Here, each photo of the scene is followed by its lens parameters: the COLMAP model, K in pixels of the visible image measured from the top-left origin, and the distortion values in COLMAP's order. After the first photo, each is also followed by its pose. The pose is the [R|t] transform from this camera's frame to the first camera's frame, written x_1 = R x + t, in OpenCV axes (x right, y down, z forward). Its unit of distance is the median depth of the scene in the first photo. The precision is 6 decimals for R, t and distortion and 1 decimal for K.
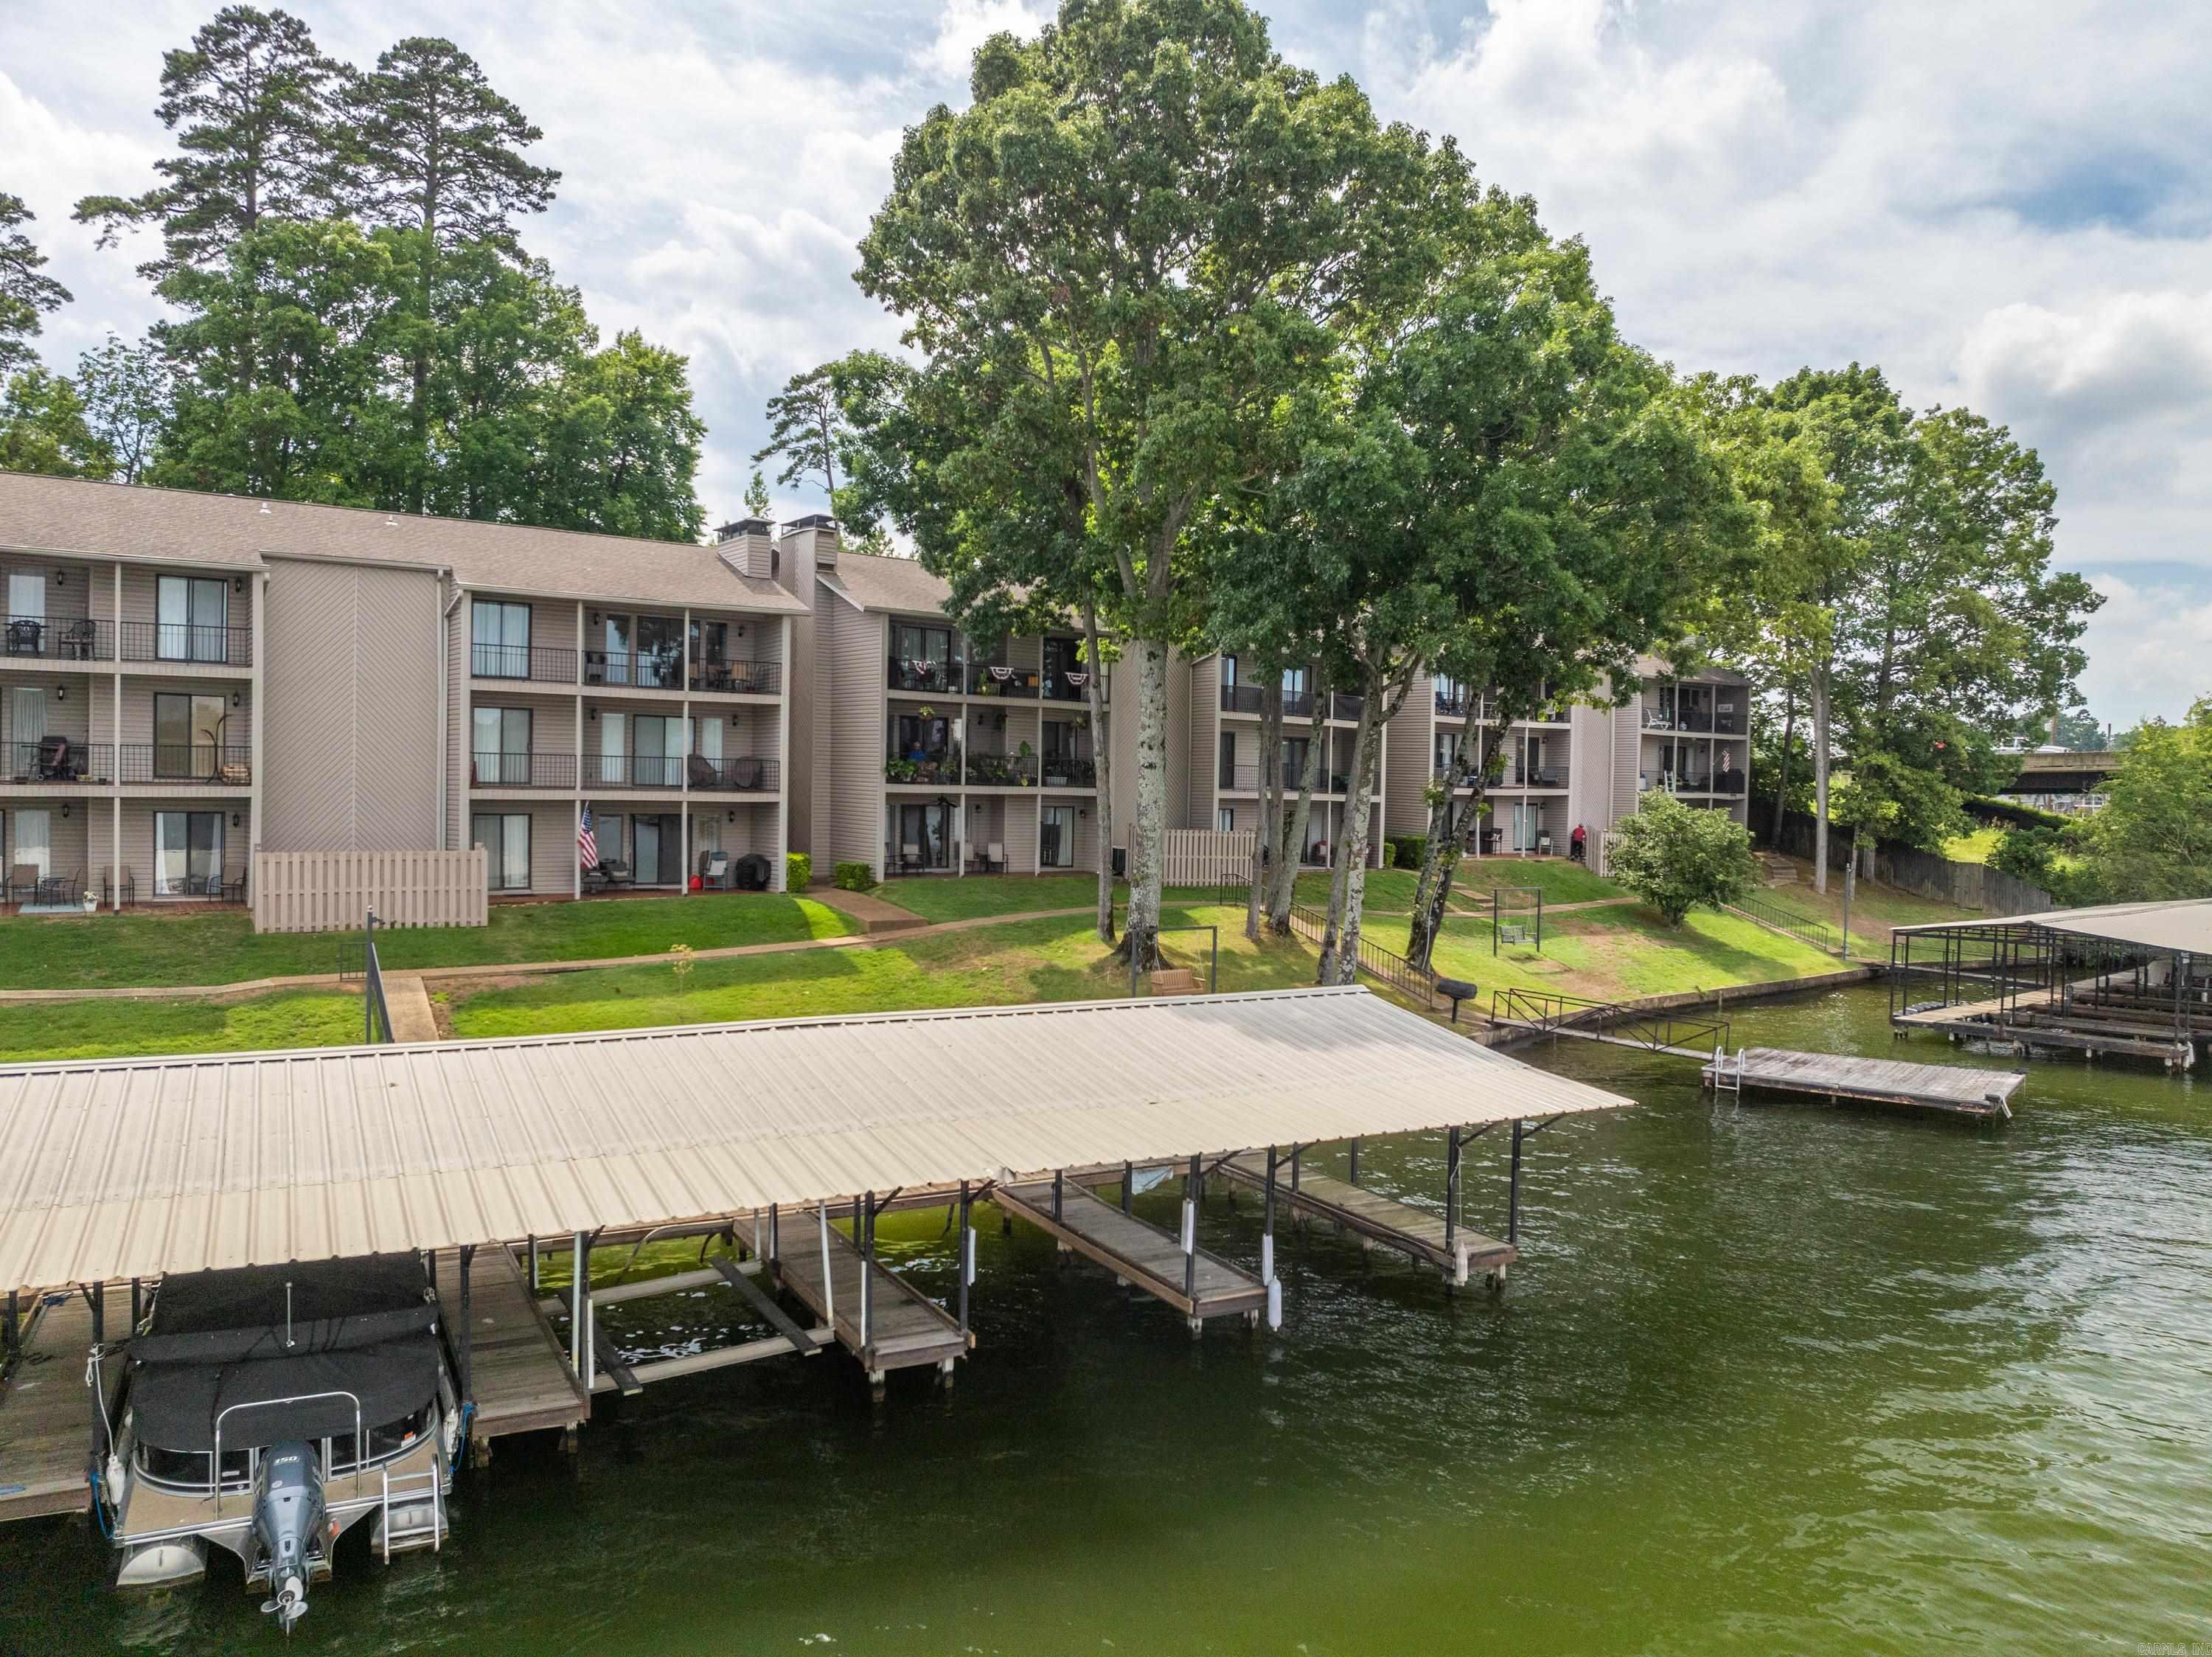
lens RADIAL K [[1567.9, 0, 1106.0], [0, 1567.9, 828.5], [0, 0, 1]] dist [-0.111007, 0.112217]
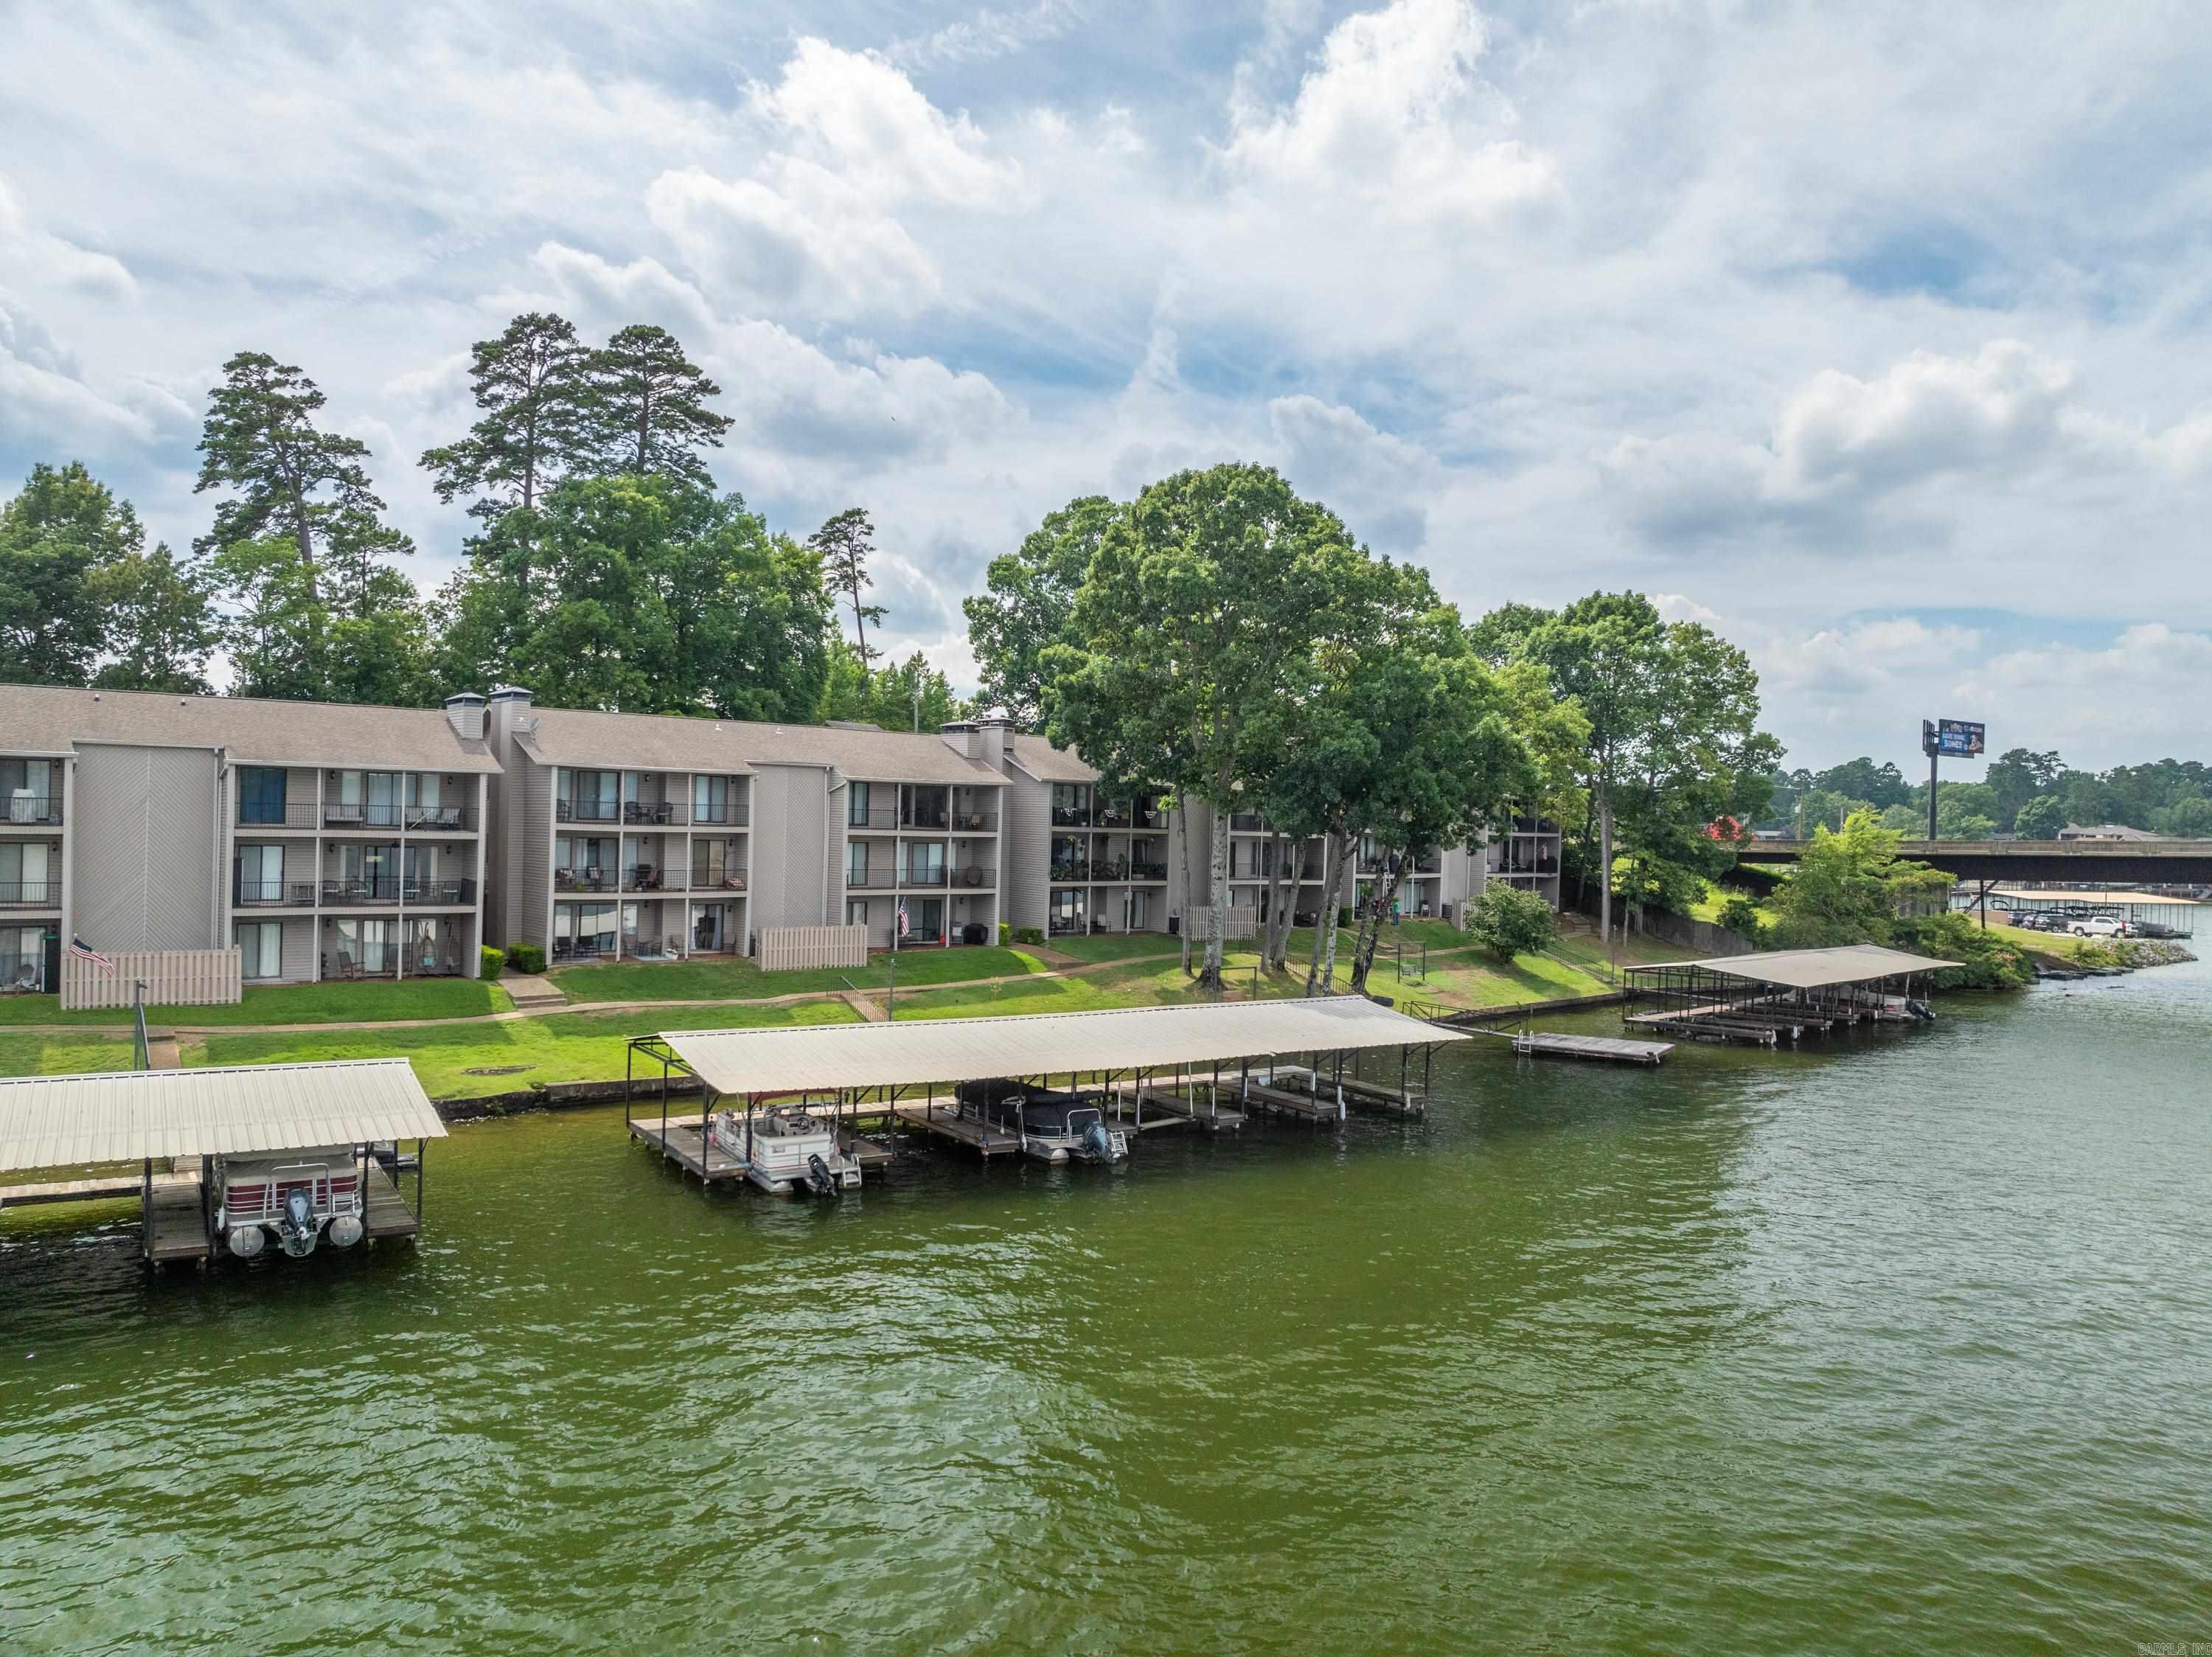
lens RADIAL K [[1579.5, 0, 1053.8], [0, 1579.5, 796.8], [0, 0, 1]] dist [-0.027538, 0.000215]
pose [[0.998307, 0.008137, 0.057594, -0.219424], [-0.006305, 0.999470, -0.031923, -0.061304], [-0.057823, 0.031506, 0.997830, -0.676001]]
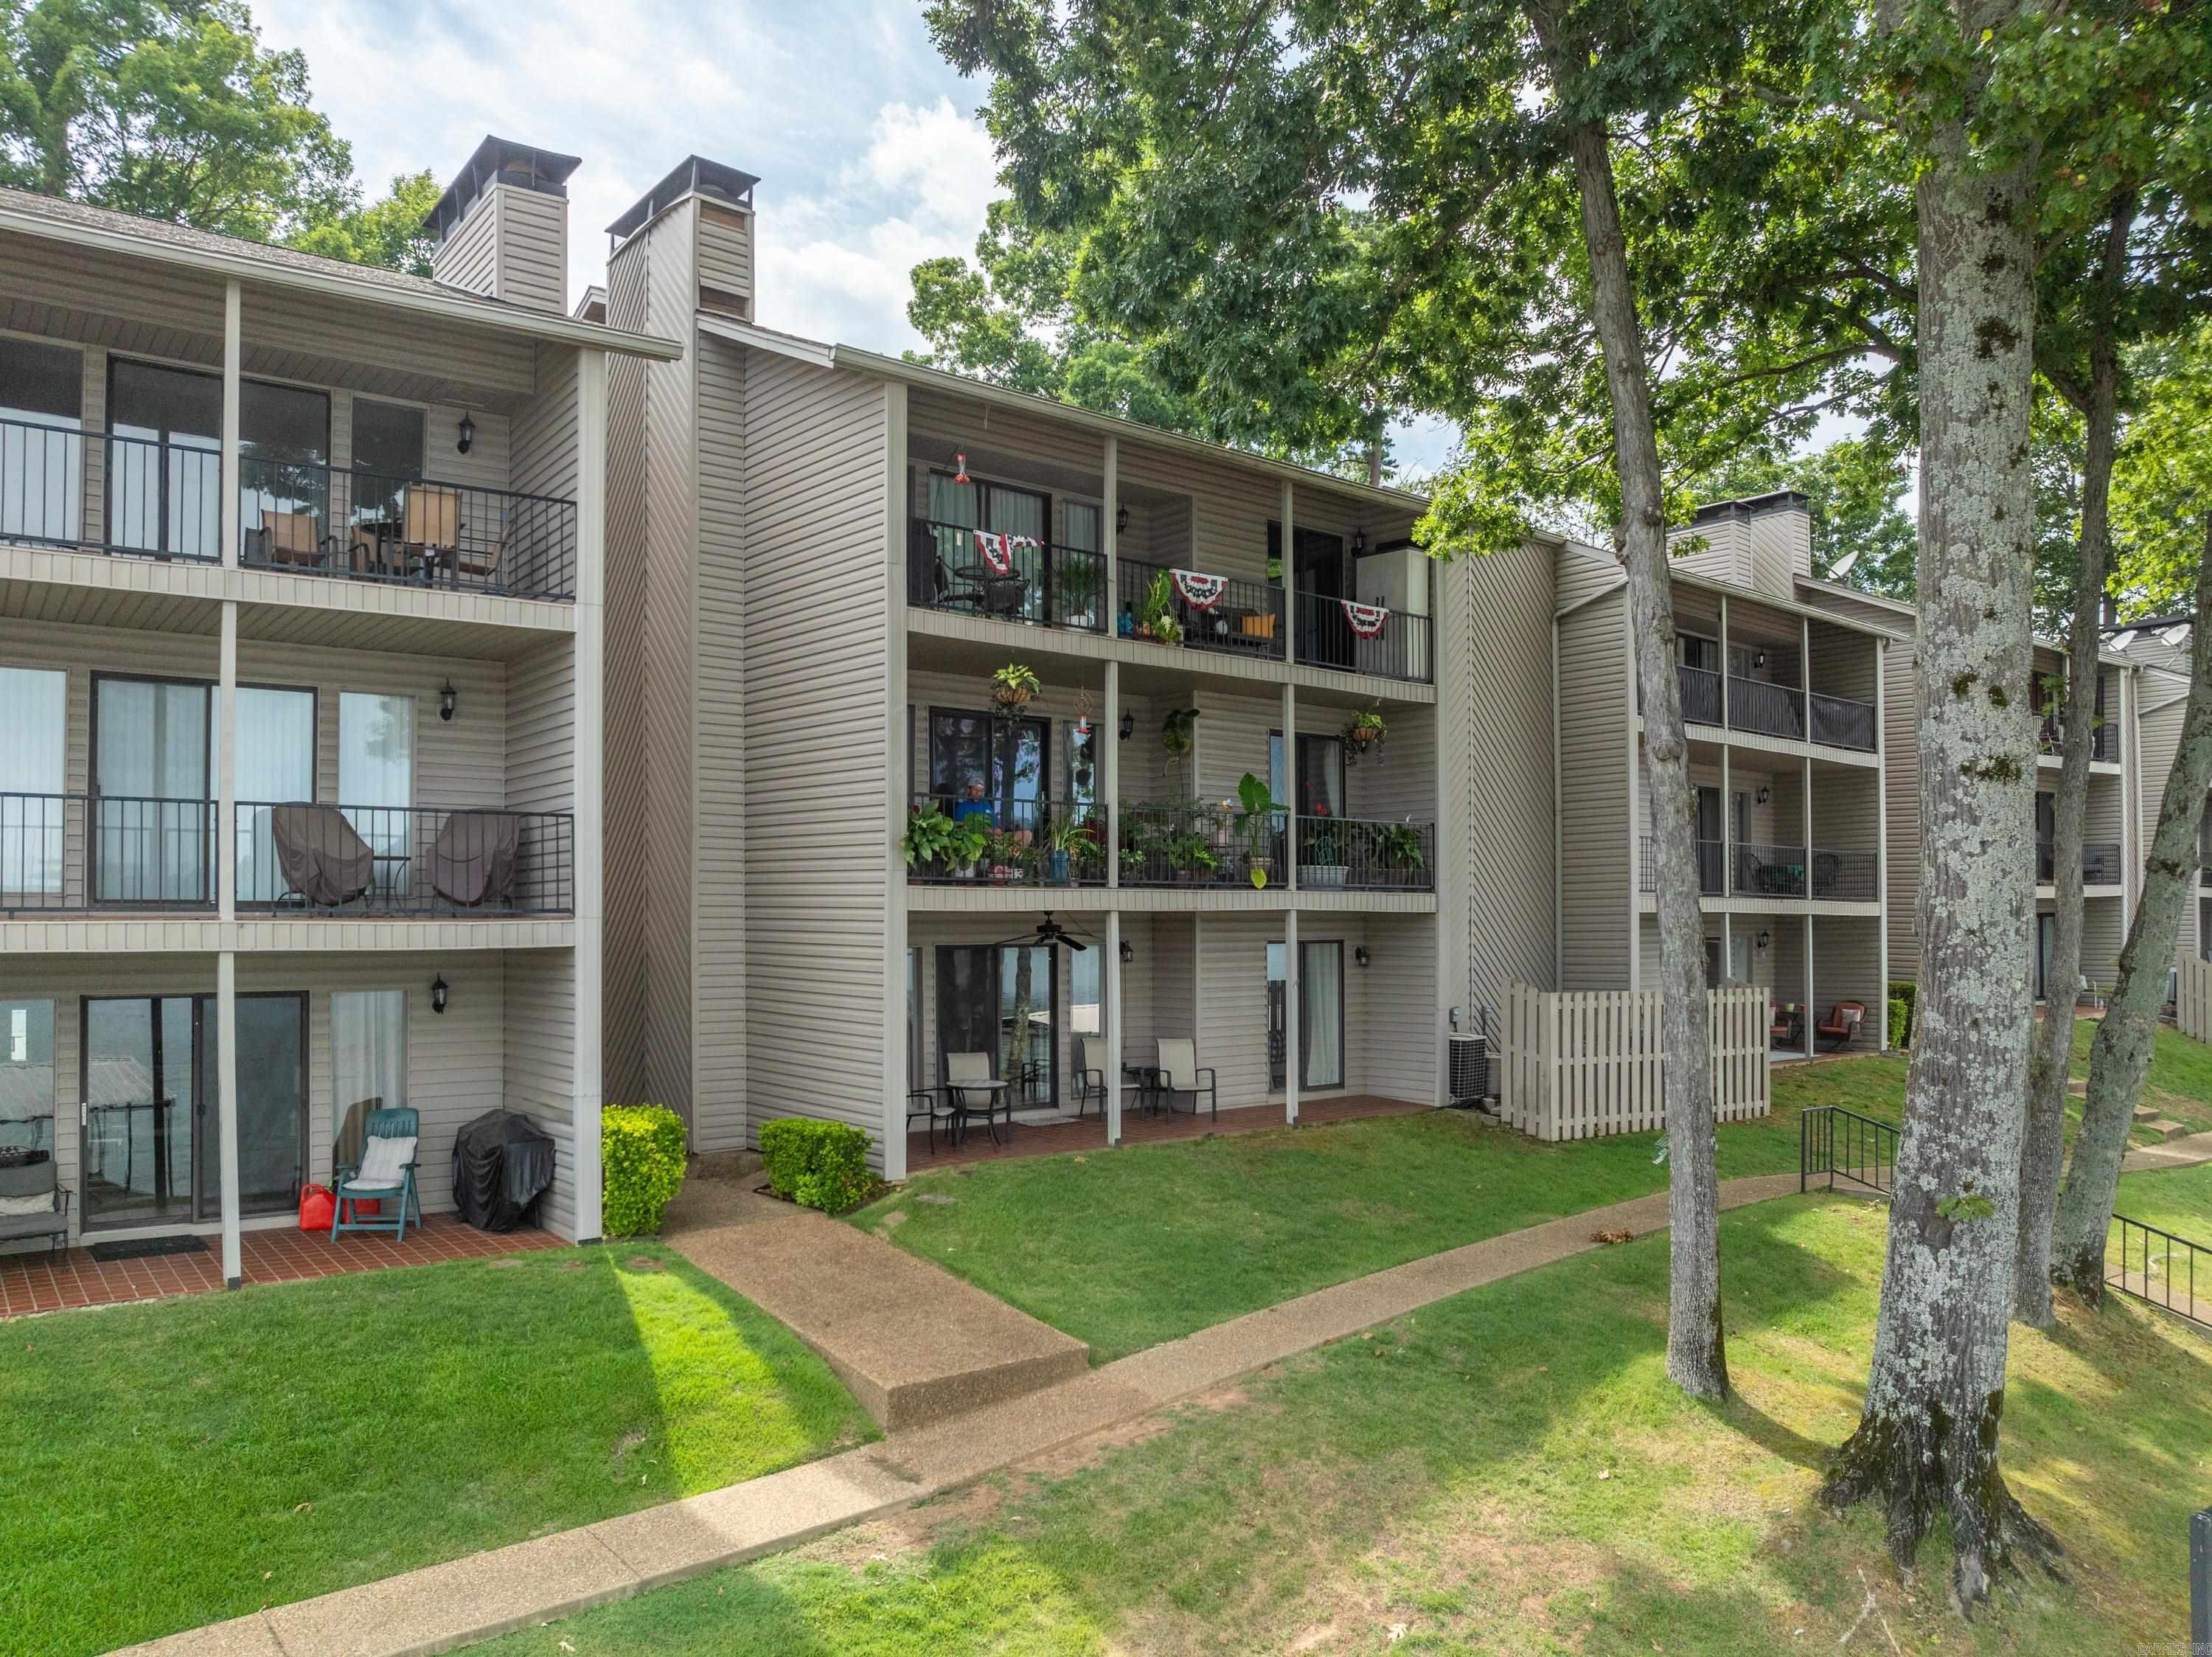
lens RADIAL K [[1588.9, 0, 1100.2], [0, 1588.9, 886.3], [0, 0, 1]] dist [-0.108548, 0.121751]
pose [[0.999086, -0.024414, 0.035100, -0.102502], [0.026080, 0.998516, -0.047806, -0.010100], [-0.033881, 0.048677, 0.998240, 0.606750]]
